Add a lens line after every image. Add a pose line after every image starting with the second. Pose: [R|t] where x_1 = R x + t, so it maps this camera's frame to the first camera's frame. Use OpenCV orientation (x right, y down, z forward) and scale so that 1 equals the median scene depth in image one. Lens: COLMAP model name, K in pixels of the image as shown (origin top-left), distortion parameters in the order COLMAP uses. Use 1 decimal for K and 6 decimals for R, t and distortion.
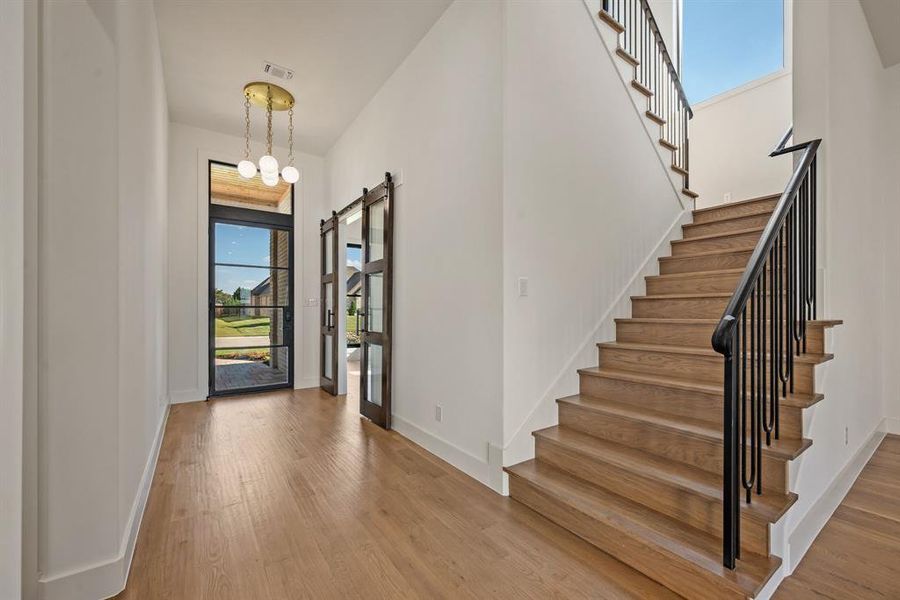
lens RADIAL K [[352.4, 0, 450.3], [0, 352.4, 310.4], [0, 0, 1]] dist [-0.001501, -0.000139]
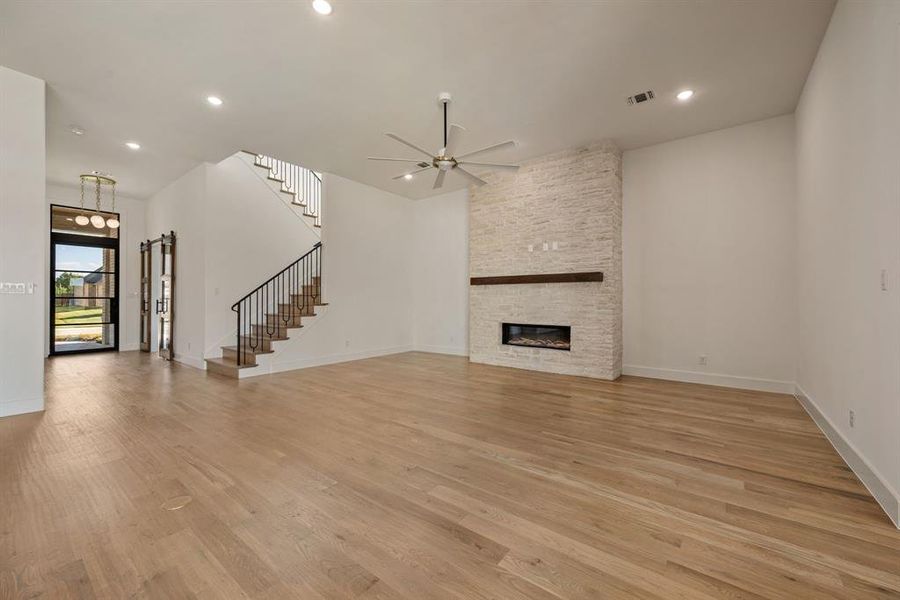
lens RADIAL K [[352.4, 0, 454.6], [0, 352.4, 298.9], [0, 0, 1]] dist [-0.001501, -0.000139]
pose [[0.955810, 0.000093, 0.293985, 1.095380], [0.001436, 0.999987, -0.004985, 0.007013], [-0.293982, 0.005187, 0.955797, -1.957862]]
